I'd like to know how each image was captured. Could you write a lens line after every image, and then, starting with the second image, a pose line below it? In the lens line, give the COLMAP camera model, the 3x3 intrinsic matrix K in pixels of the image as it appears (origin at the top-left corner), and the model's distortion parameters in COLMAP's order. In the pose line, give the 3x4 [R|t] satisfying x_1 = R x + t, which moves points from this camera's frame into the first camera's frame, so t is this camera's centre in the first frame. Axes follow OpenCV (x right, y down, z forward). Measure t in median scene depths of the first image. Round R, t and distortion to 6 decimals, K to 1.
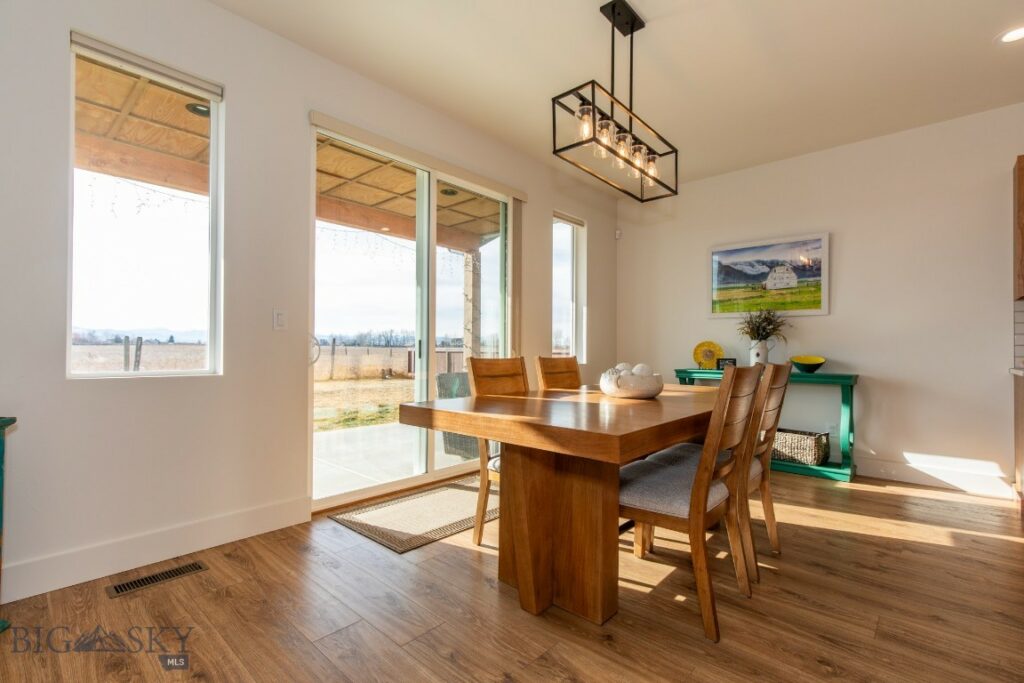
lens RADIAL K [[466.0, 0, 512.0], [0, 466.0, 341.5], [0, 0, 1]] dist [0.006922, -0.000932]
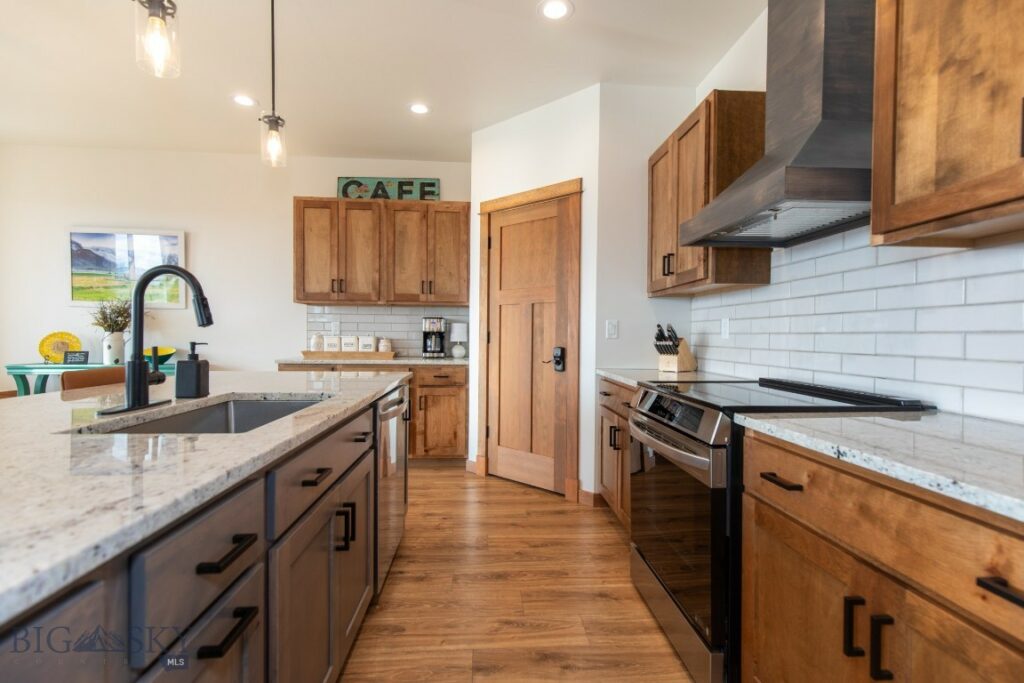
lens RADIAL K [[474.8, 0, 512.0], [0, 474.8, 341.5], [0, 0, 1]] dist [0.012297, -0.000957]
pose [[0.691008, -0.007641, 0.722807, 0.422499], [-0.017536, 0.999473, 0.027331, -0.027035], [-0.722635, -0.031561, 0.690509, -0.305910]]
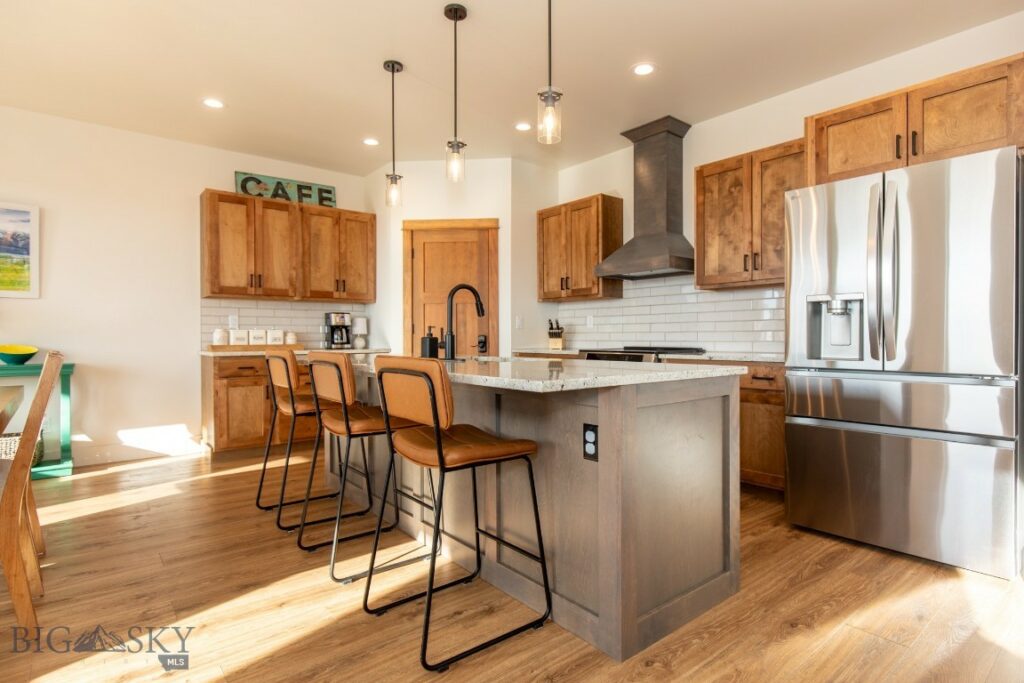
lens RADIAL K [[531.8, 0, 521.5], [0, 531.8, 339.9], [0, 0, 1]] dist [-0.002252, -0.000857]
pose [[0.135754, -0.011672, 0.990674, -0.217370], [-0.011399, 0.999846, 0.013342, -0.002491], [-0.990677, -0.013104, 0.135600, -0.059244]]
